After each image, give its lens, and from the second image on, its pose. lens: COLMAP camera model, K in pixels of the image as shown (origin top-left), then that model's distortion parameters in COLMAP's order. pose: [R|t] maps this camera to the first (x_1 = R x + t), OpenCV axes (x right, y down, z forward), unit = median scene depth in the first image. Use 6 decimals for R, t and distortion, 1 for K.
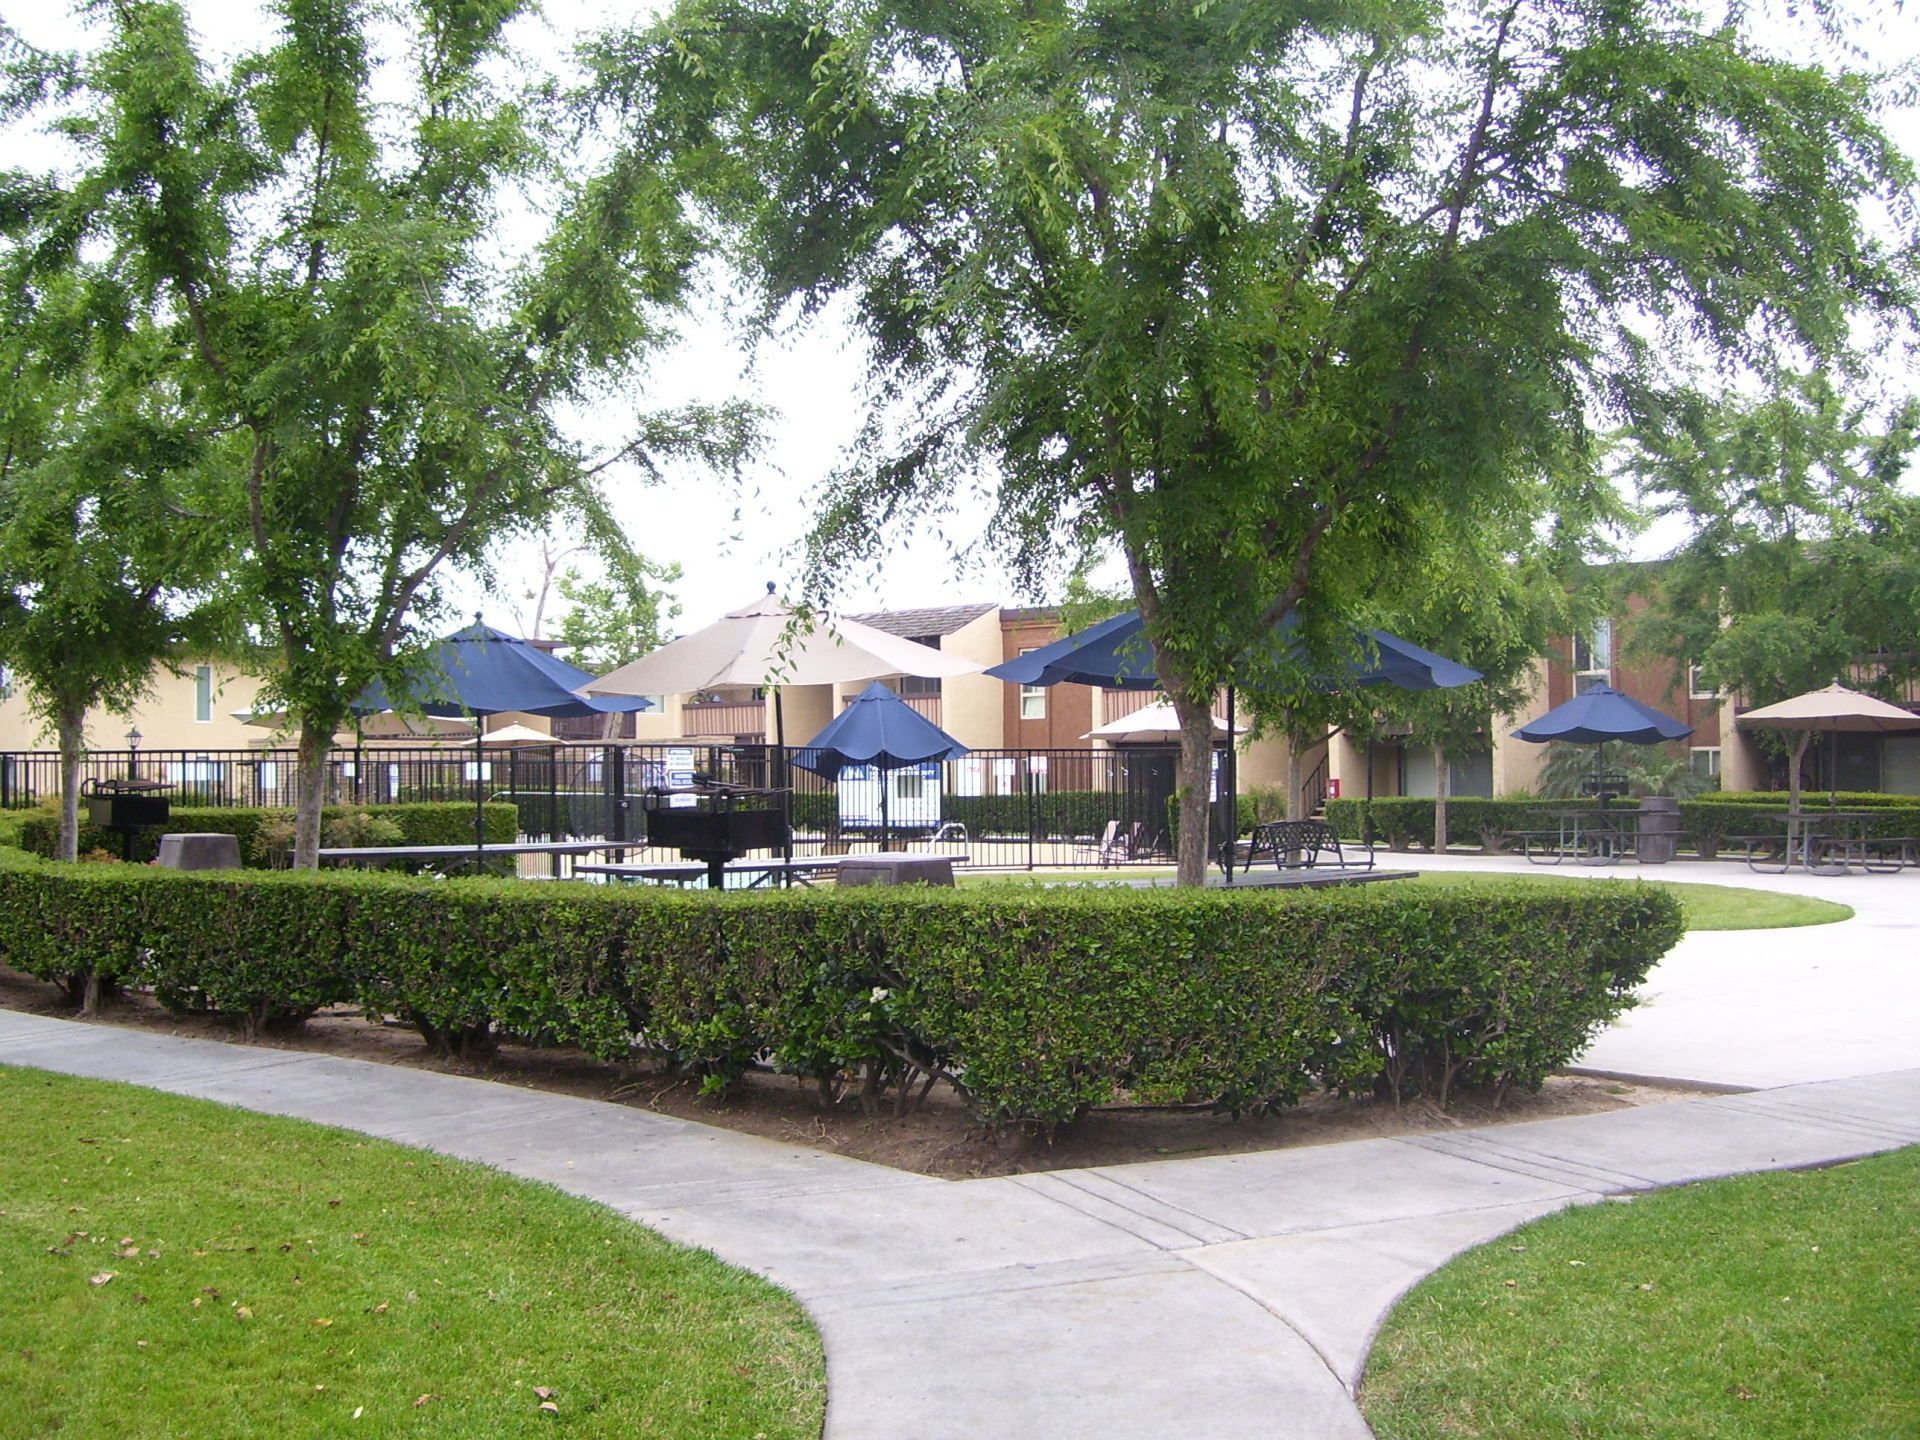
lens RADIAL K [[2137.5, 0, 960.0], [0, 2137.5, 720.0], [0, 0, 1]] dist [-0.005164, -0.011513]
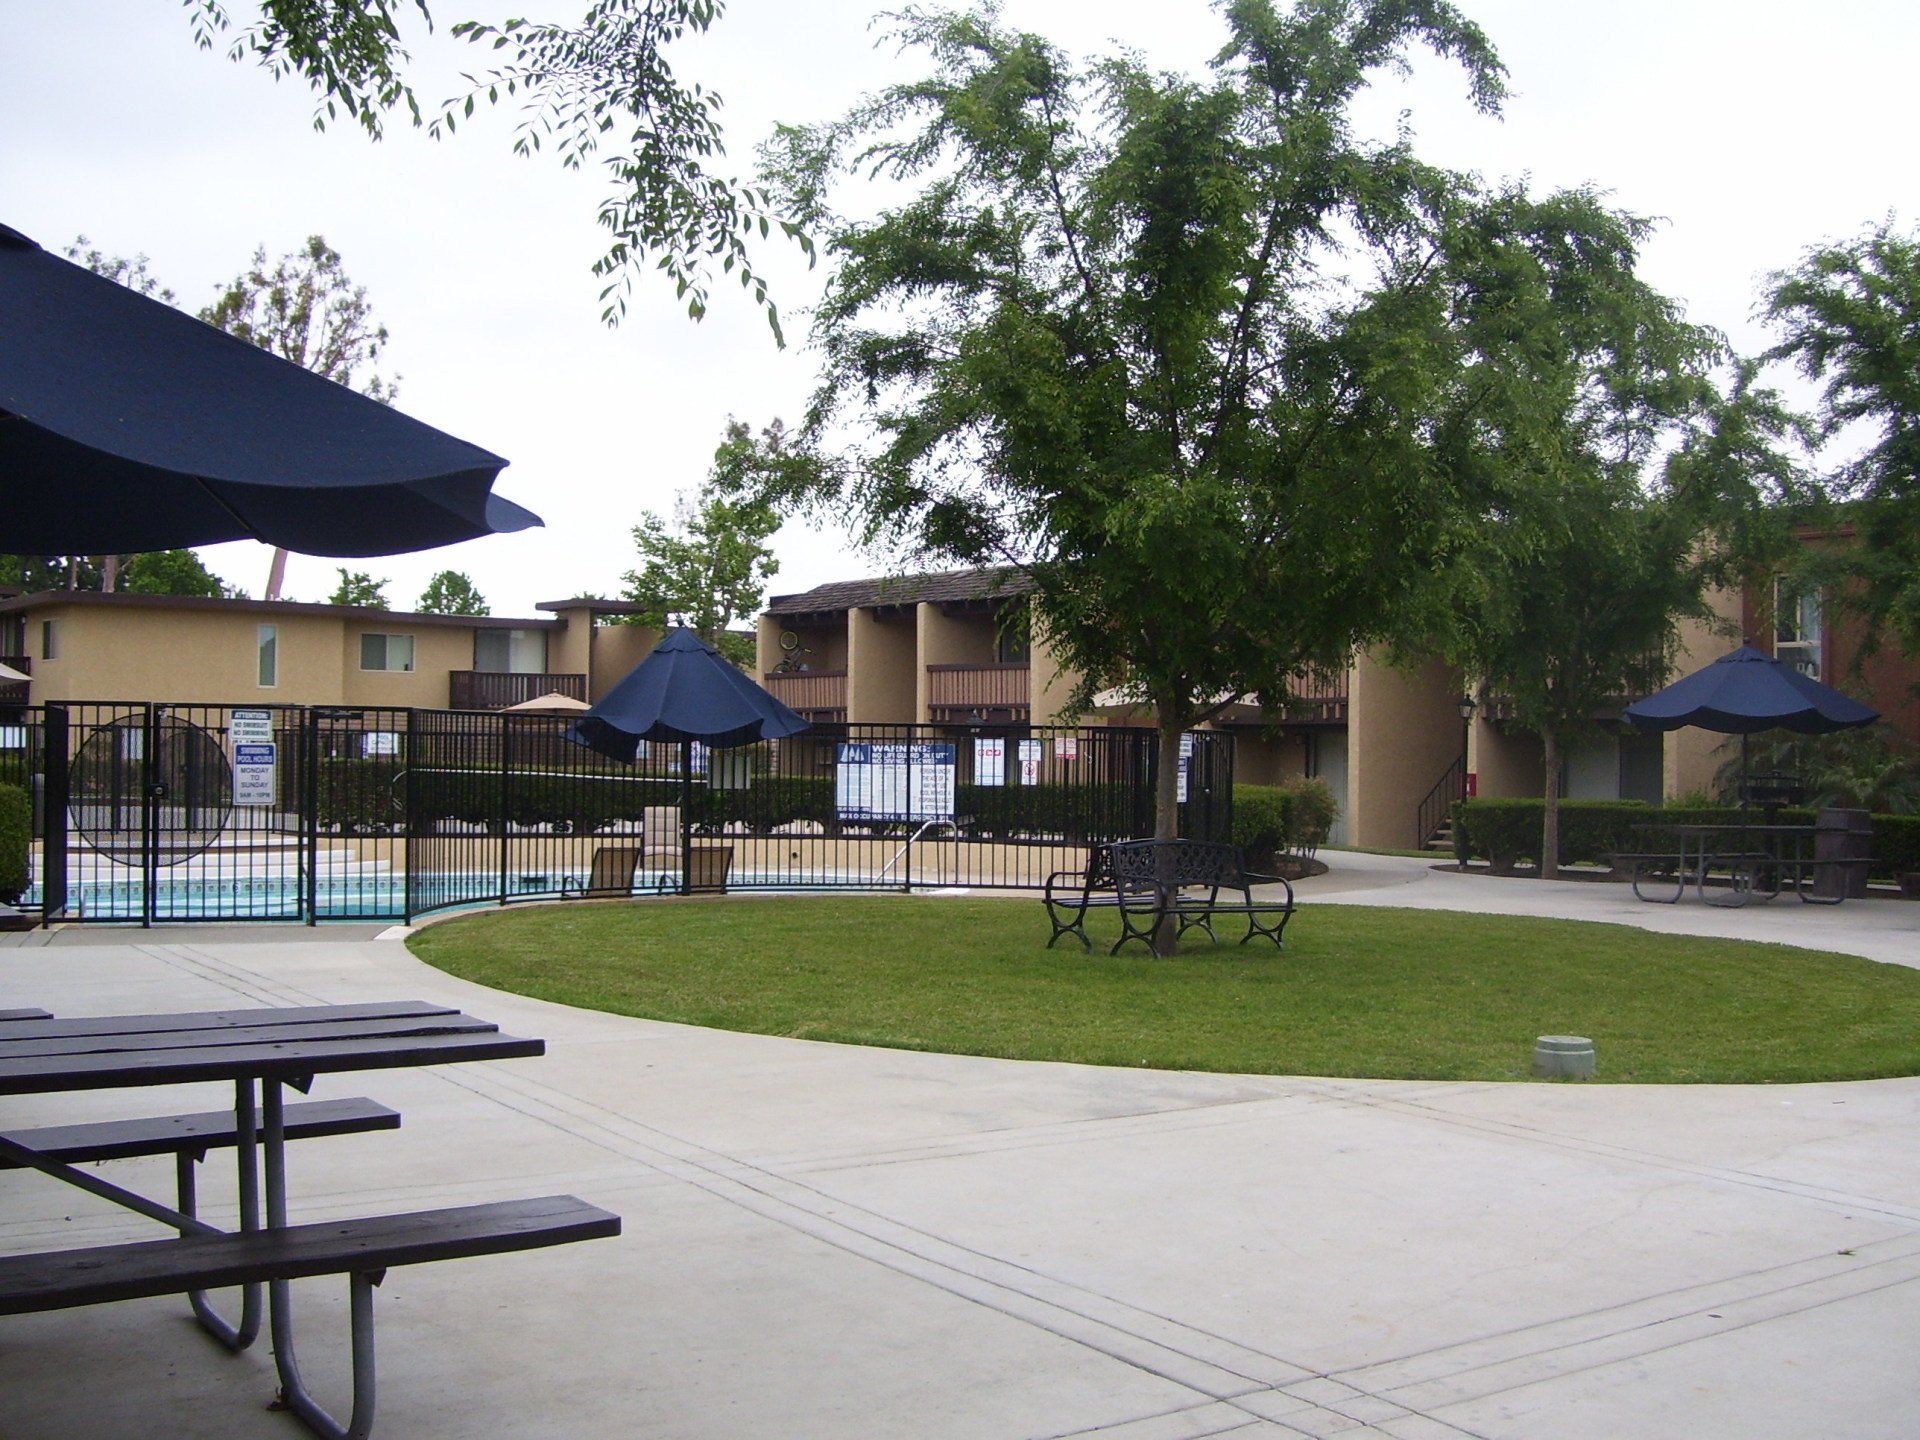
lens RADIAL K [[2137.5, 0, 960.0], [0, 2137.5, 720.0], [0, 0, 1]] dist [-0.005164, -0.011513]
pose [[0.984784, 0.015953, -0.173050, 0.136143], [-0.014794, 0.999859, 0.007986, 0.004409], [0.173153, -0.005305, 0.984881, 0.206357]]
